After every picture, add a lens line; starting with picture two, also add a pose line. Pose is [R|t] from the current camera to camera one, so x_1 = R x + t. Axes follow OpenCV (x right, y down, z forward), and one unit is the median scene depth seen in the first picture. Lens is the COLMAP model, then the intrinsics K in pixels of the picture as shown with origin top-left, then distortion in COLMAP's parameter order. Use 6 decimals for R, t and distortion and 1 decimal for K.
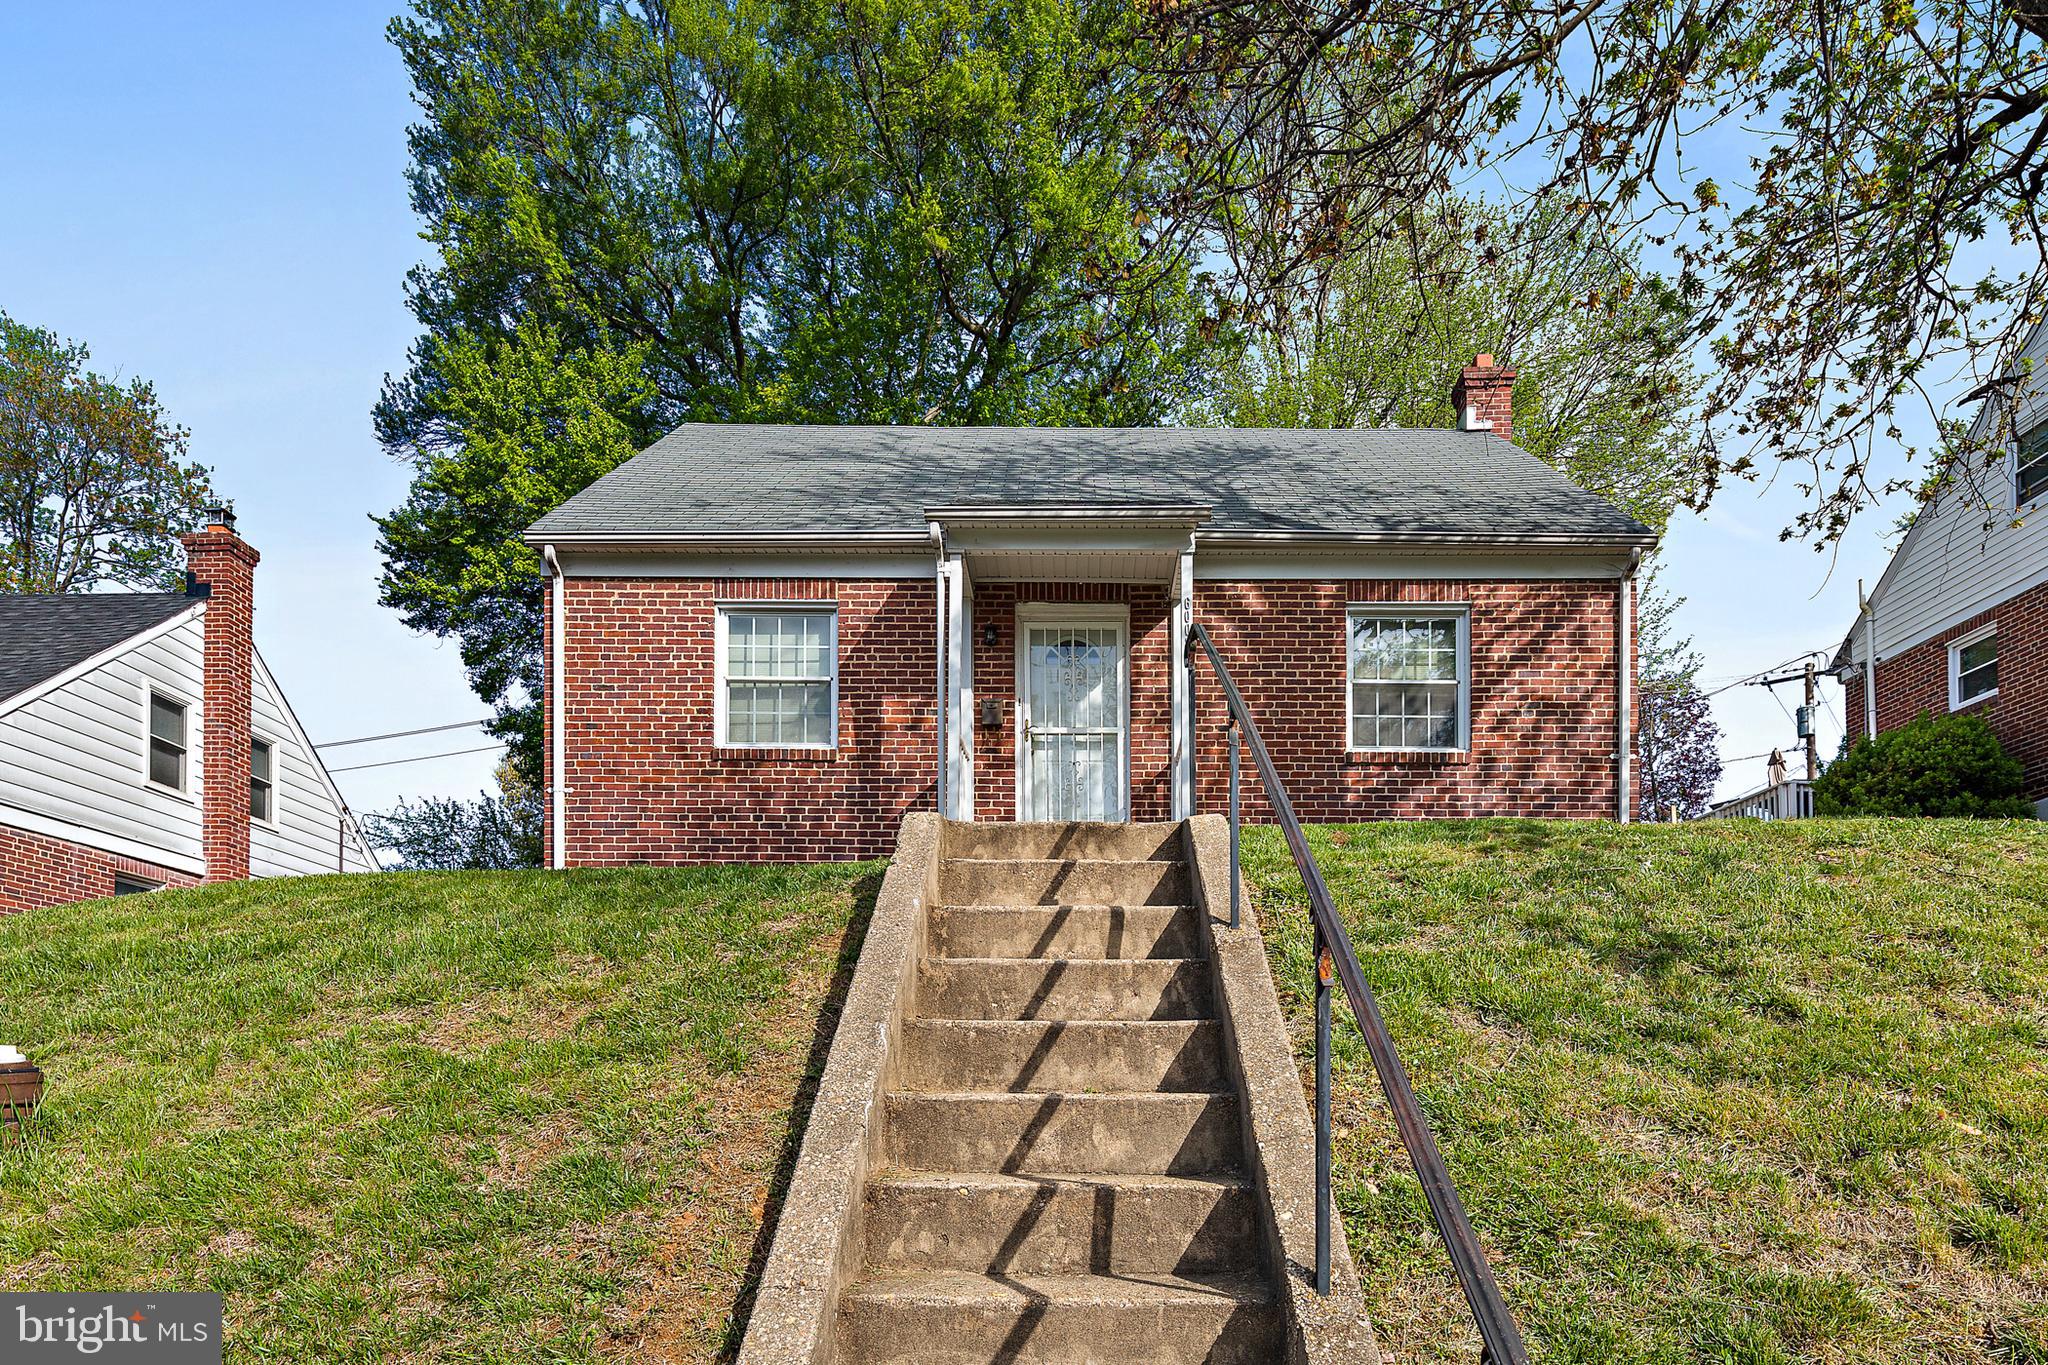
lens RADIAL K [[1000.8, 0, 1022.6], [0, 1000.8, 692.2], [0, 0, 1]] dist [0.000699, -0.000004]
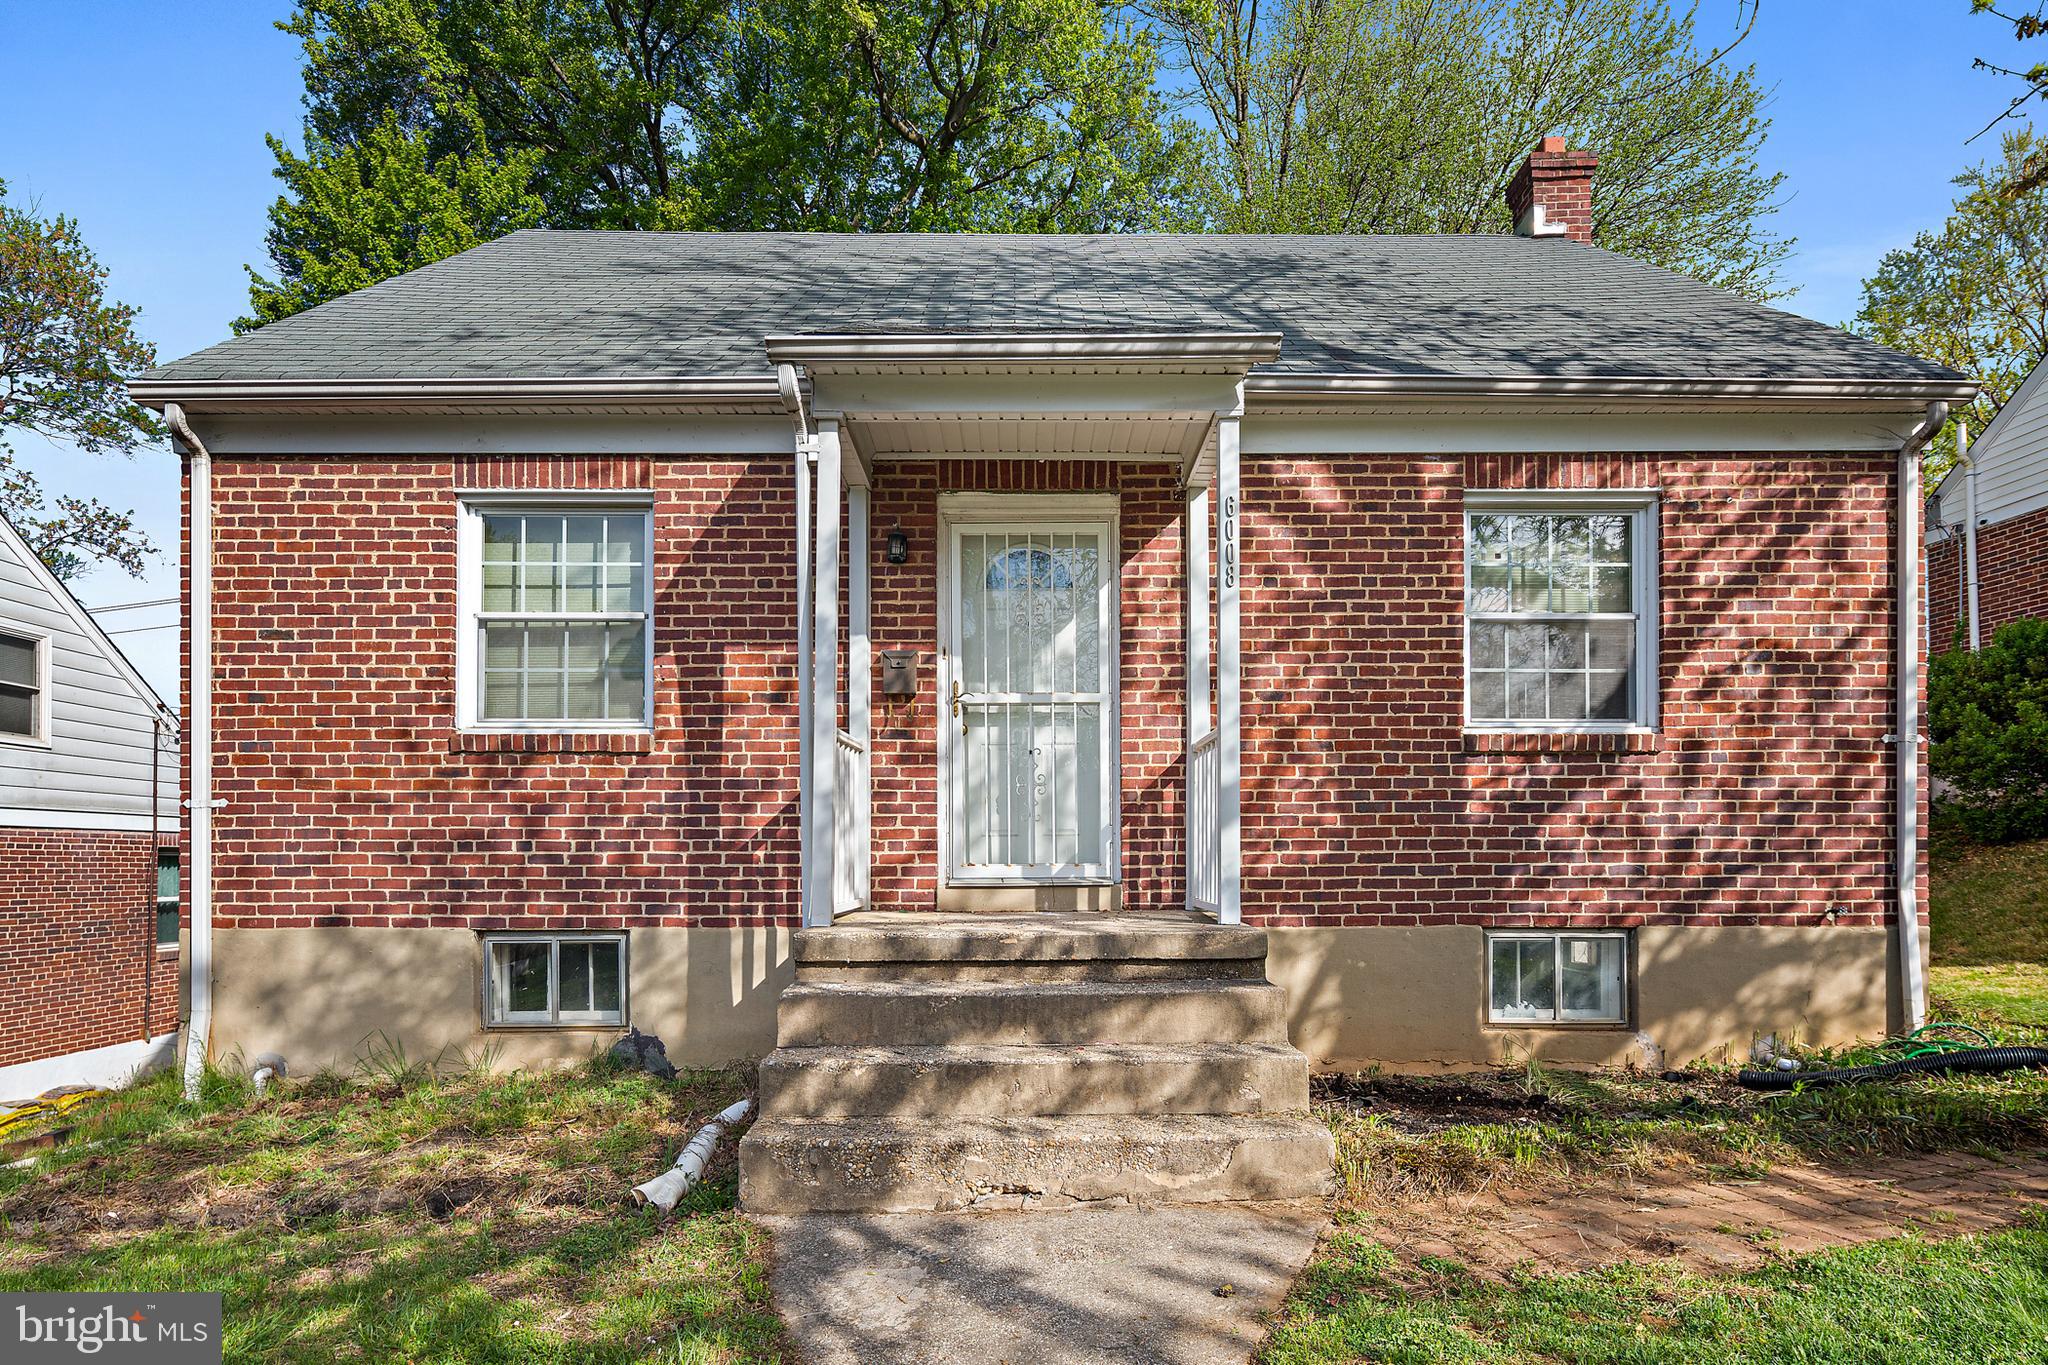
lens RADIAL K [[1004.5, 0, 970.8], [0, 1004.5, 611.9], [0, 0, 1]] dist [0.001090, -0.000587]
pose [[0.999996, -0.002948, 0.000261, 0.013357], [0.002917, 0.996659, 0.081626, -0.067532], [-0.000501, -0.081625, 0.996663, 0.372564]]
